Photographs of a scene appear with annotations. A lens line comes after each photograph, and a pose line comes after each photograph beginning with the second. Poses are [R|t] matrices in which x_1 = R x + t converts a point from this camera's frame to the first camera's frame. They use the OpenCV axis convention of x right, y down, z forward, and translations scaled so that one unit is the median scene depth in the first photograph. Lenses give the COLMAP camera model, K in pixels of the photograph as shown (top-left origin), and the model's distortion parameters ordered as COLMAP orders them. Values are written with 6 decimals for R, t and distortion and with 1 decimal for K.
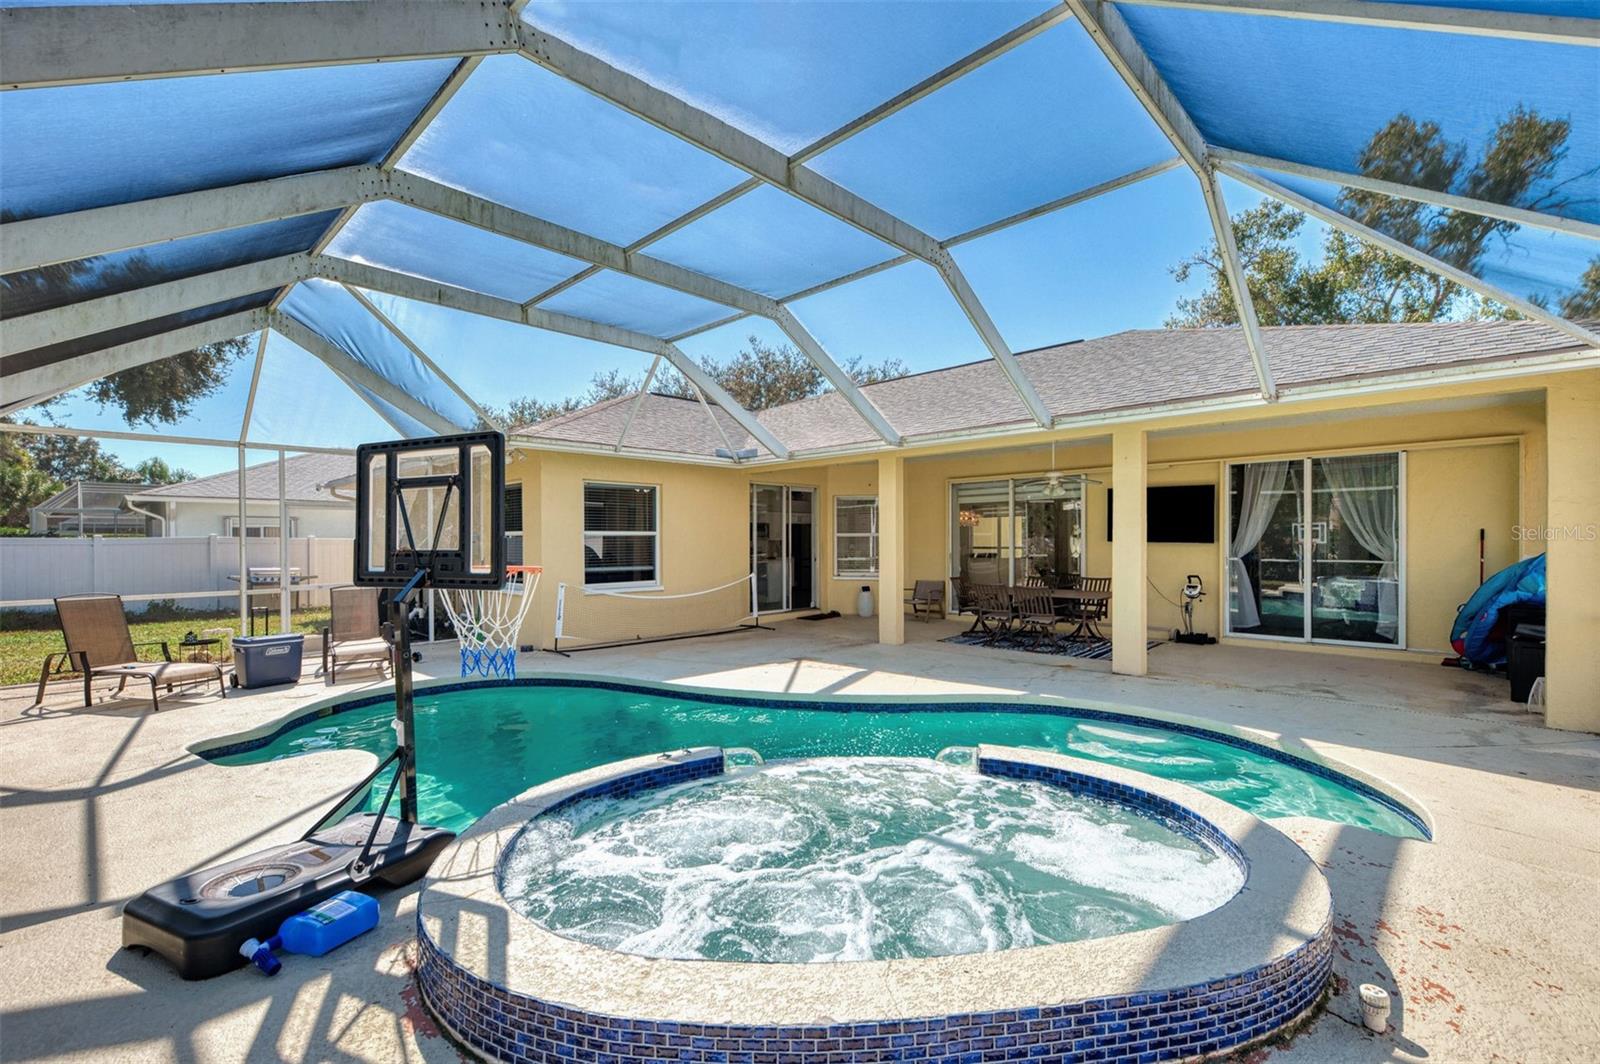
lens RADIAL K [[694.9, 0, 800.0], [0, 694.9, 532.0], [0, 0, 1]] dist [-0.000997, -0.000140]
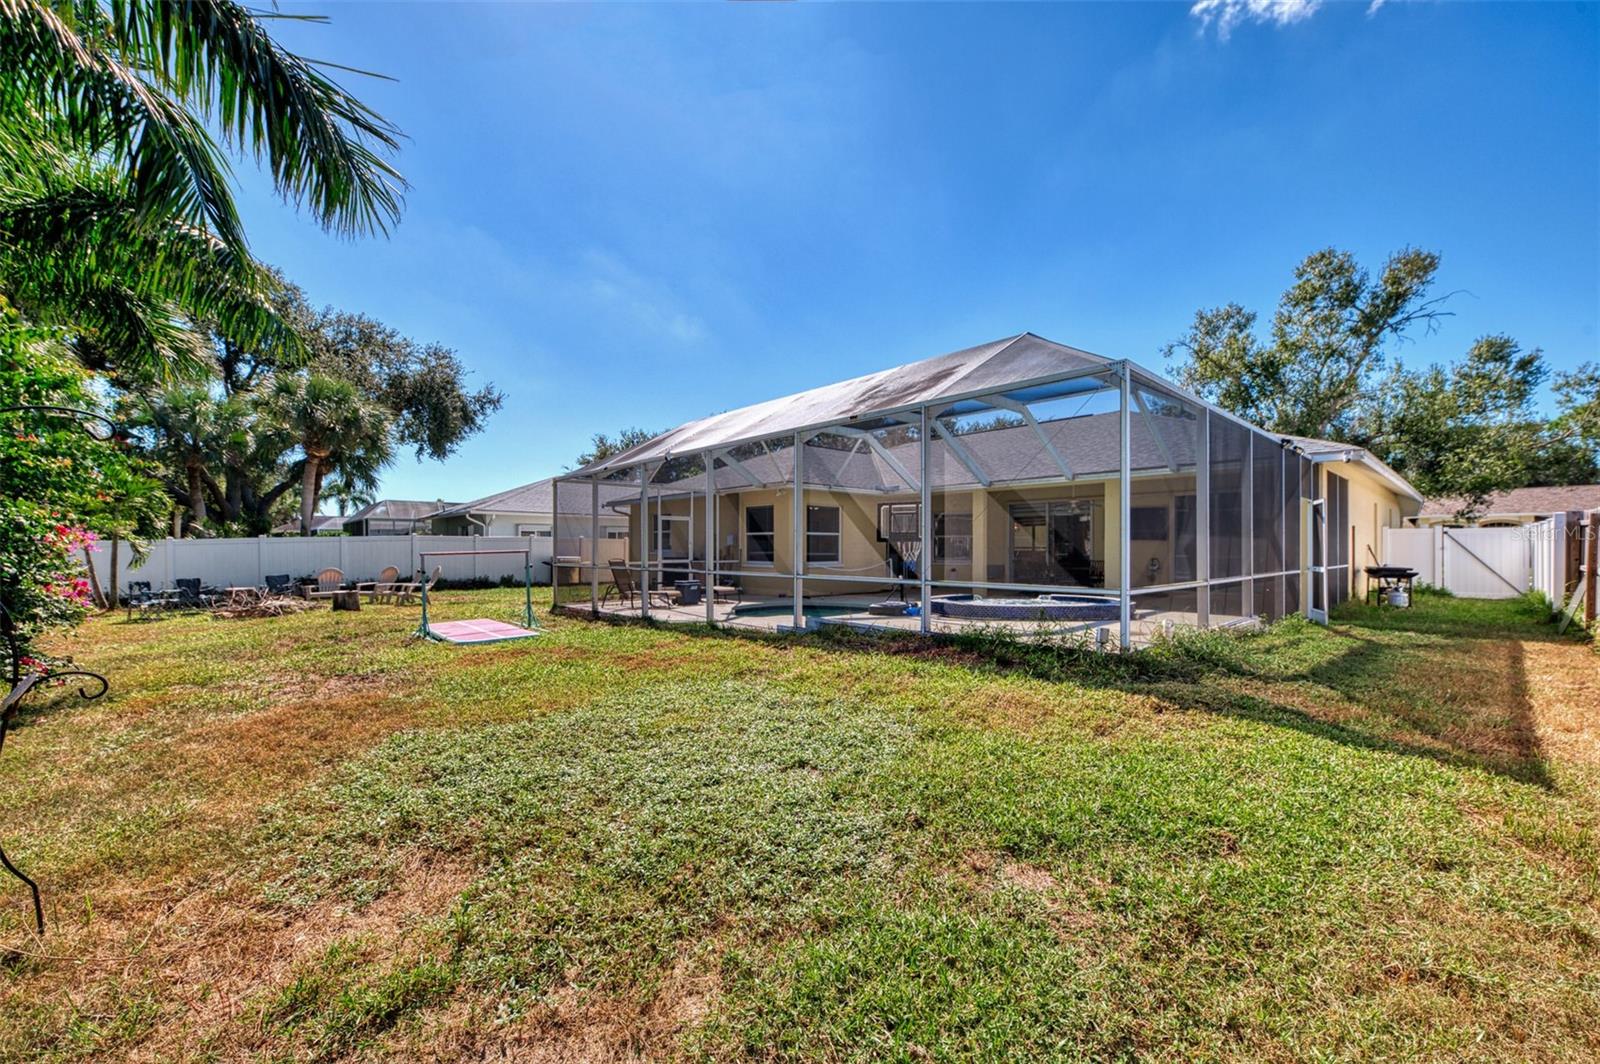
lens RADIAL K [[661.0, 0, 809.0], [0, 661.0, 543.7], [0, 0, 1]] dist [0.061380, 0.000046]
pose [[0.999777, 0.002676, -0.020956, -0.192368], [-0.002654, 0.999996, 0.001094, 0.019323], [0.020959, -0.001039, 0.999780, -0.505378]]
